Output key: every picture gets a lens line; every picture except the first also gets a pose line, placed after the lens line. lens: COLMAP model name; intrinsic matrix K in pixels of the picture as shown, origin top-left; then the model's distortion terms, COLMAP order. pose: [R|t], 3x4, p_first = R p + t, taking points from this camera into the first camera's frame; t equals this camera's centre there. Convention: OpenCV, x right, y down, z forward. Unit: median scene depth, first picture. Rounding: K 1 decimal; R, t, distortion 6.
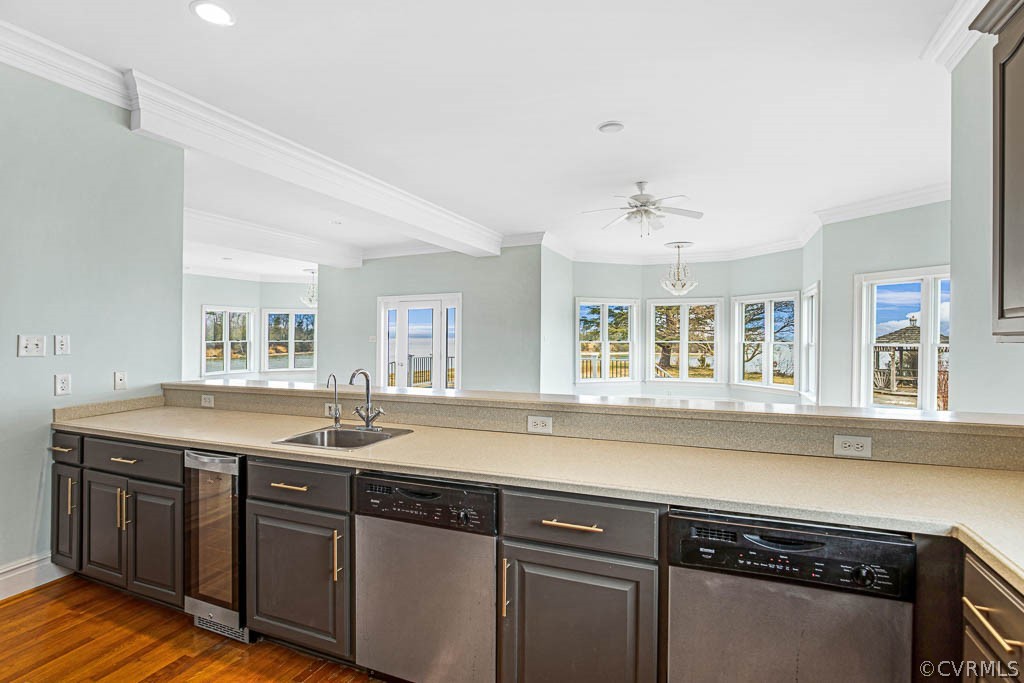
lens RADIAL K [[489.8, 0, 512.0], [0, 489.8, 341.5], [0, 0, 1]] dist [-0.000096, 0.000212]
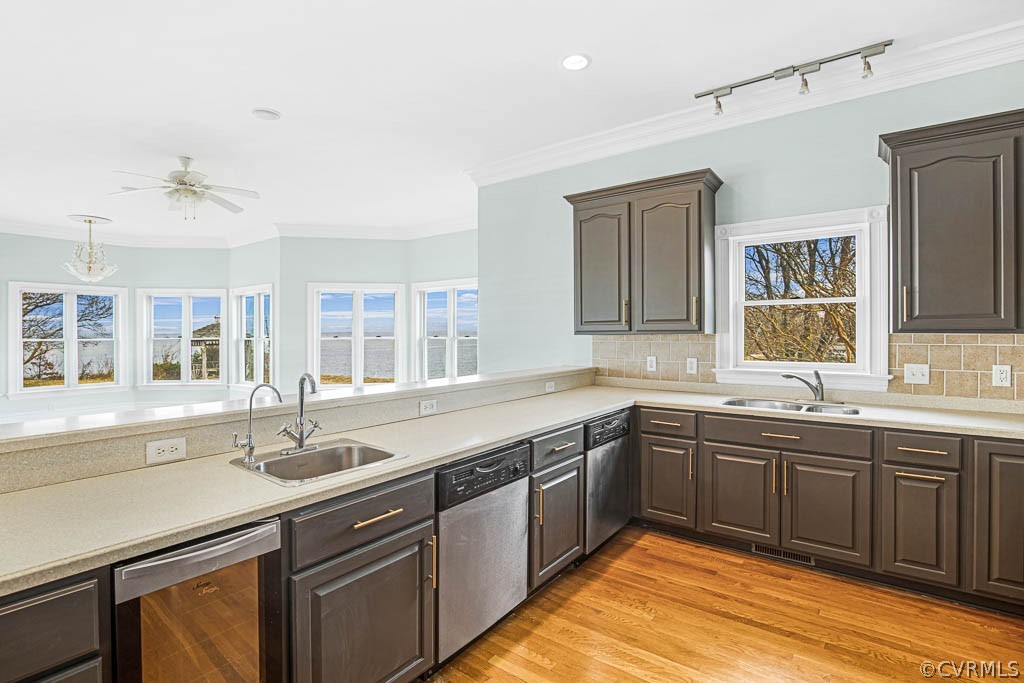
lens RADIAL K [[492.9, 0, 507.9], [0, 492.9, 334.5], [0, 0, 1]] dist [-0.034745, 0.007424]
pose [[0.242423, -0.001082, 0.970170, -0.624038], [0.008791, 0.999961, -0.001081, 0.000447], [-0.970131, 0.008791, 0.242423, 0.319027]]
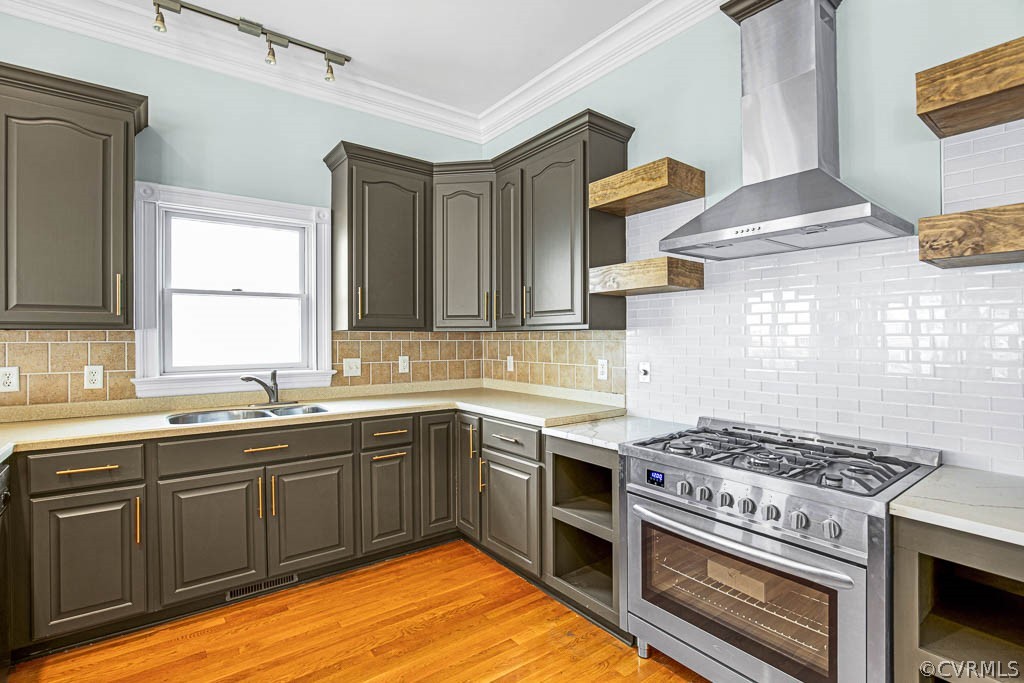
lens RADIAL K [[483.0, 0, 514.2], [0, 483.0, 339.8], [0, 0, 1]] dist [-0.033988, 0.006386]
pose [[-0.871055, 0.002788, 0.491178, -0.389909], [0.008670, 0.999915, 0.009700, 0.013515], [-0.491110, 0.012708, -0.871005, 0.476888]]
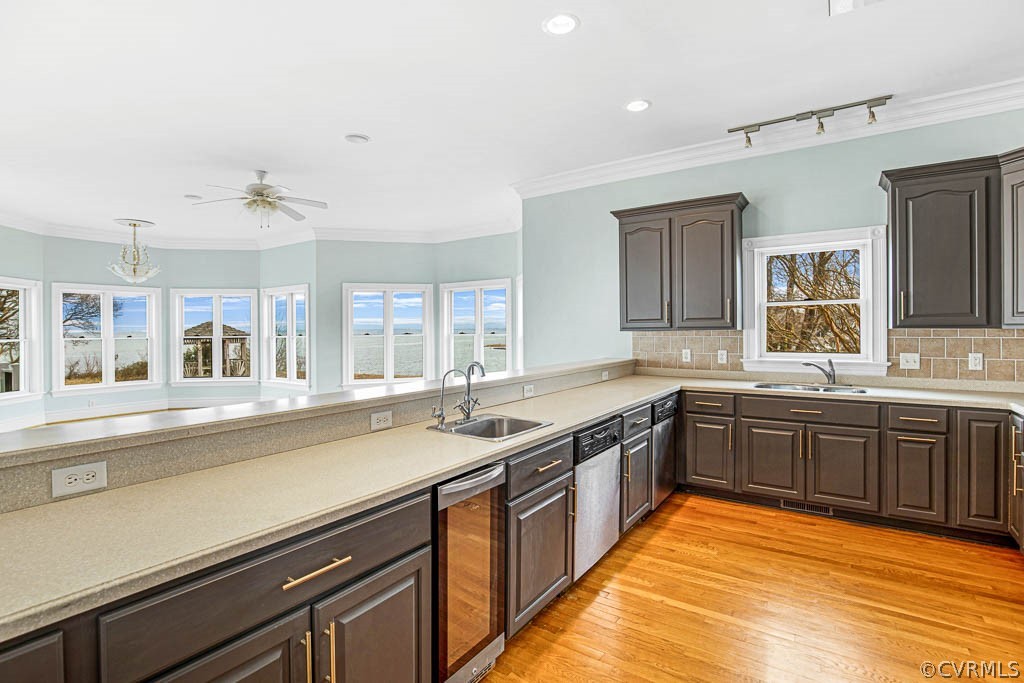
lens RADIAL K [[491.6, 0, 512.4], [0, 491.6, 332.2], [0, 0, 1]] dist [-0.034323, 0.007102]
pose [[0.199011, -0.004288, 0.979988, -0.816117], [0.013779, 0.999904, 0.001577, -0.001718], [-0.979900, 0.013189, 0.199051, 0.457094]]
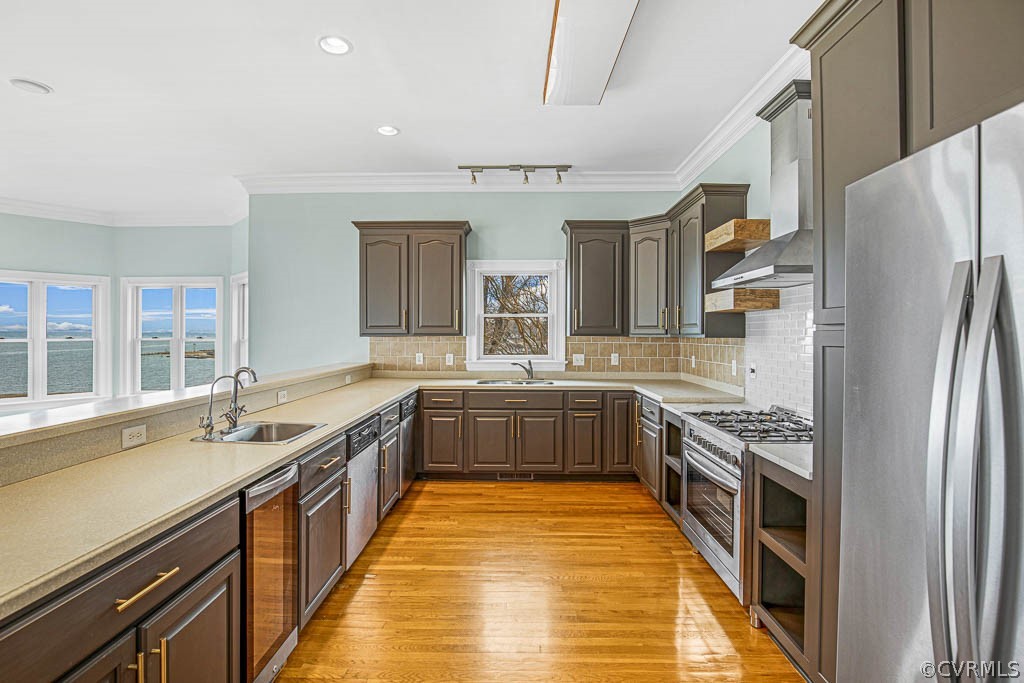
lens RADIAL K [[488.1, 0, 510.8], [0, 488.1, 337.2], [0, 0, 1]] dist [-0.031362, 0.000439]
pose [[-0.376570, -0.003328, 0.926382, -0.890231], [0.005284, 0.999970, 0.005740, -0.002625], [-0.926373, 0.007057, -0.376541, 0.550491]]
